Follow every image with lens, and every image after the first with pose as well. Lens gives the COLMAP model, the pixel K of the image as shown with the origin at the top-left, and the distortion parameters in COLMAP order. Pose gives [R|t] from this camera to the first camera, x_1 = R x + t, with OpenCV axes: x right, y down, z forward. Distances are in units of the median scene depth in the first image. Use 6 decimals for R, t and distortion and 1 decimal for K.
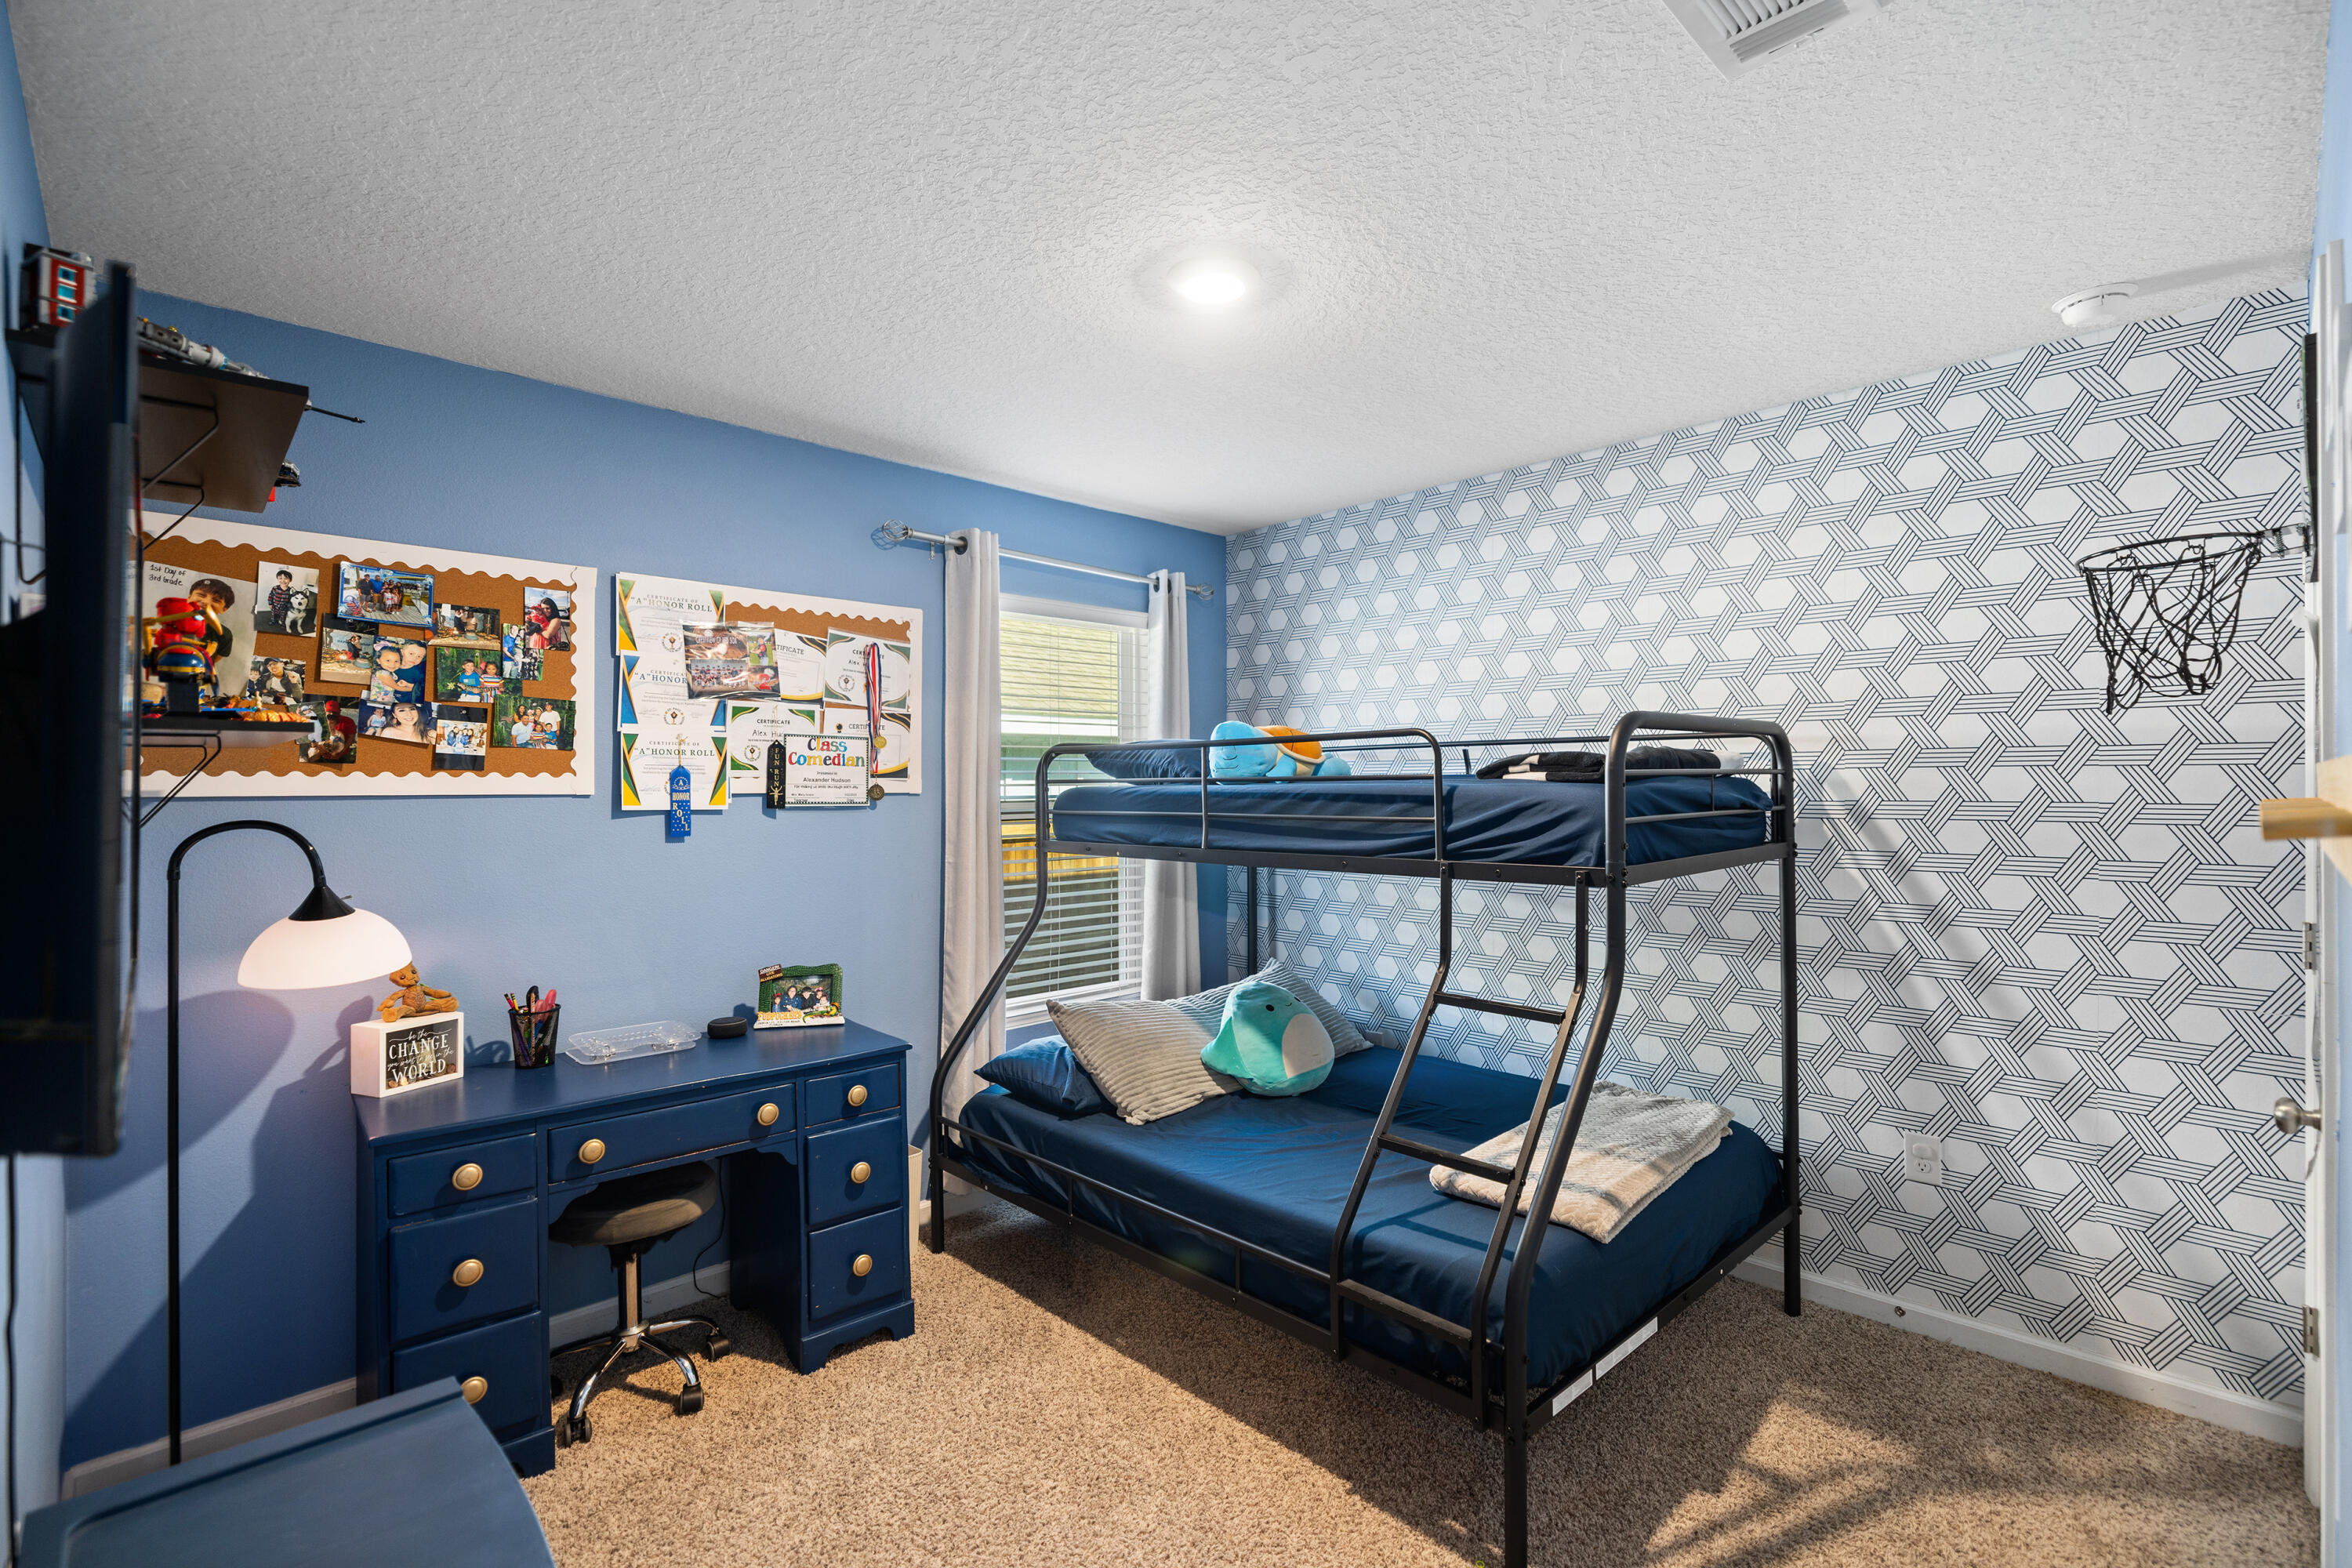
lens RADIAL K [[1076.9, 0, 1176.0], [0, 1076.9, 784.0], [0, 0, 1]] dist [0.000249, -0.000019]
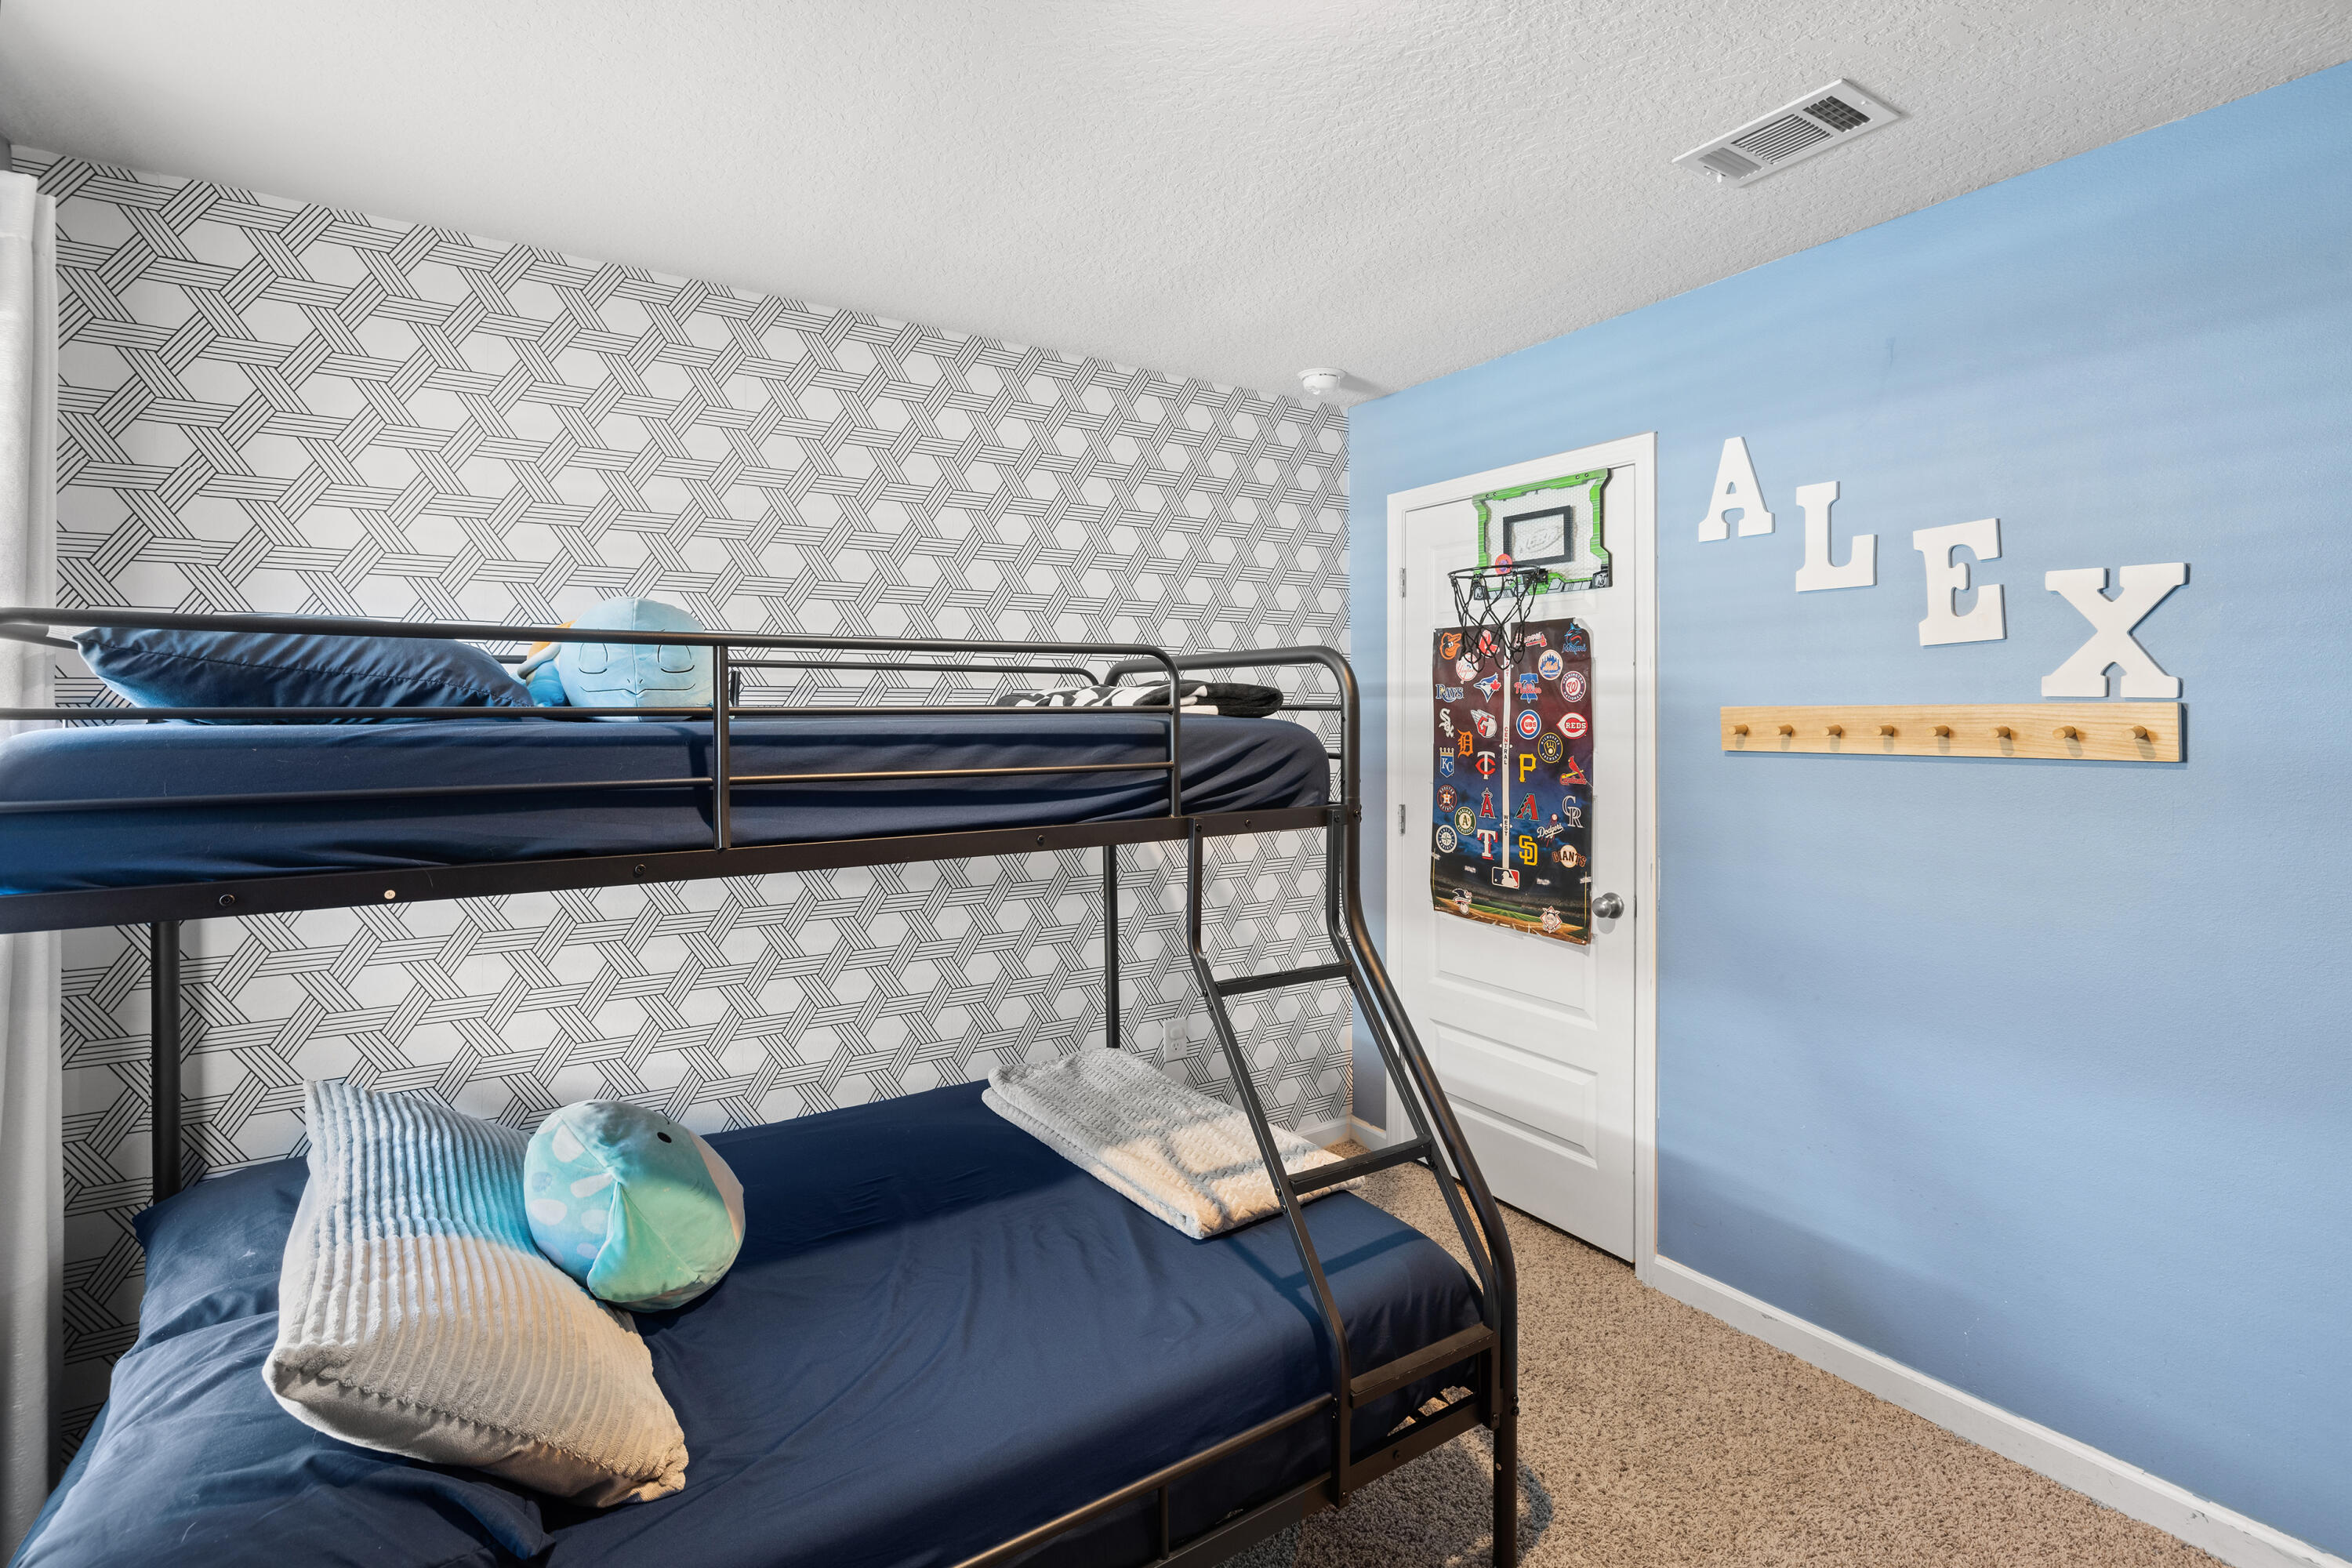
lens RADIAL K [[1081.9, 0, 1177.4], [0, 1081.9, 717.9], [0, 0, 1]] dist [0.001127, 0.000088]
pose [[0.173952, 0.006279, 0.984734, -0.526455], [0.006943, 0.999947, -0.007603, 0.005620], [-0.984730, 0.008160, 0.173899, 0.858481]]
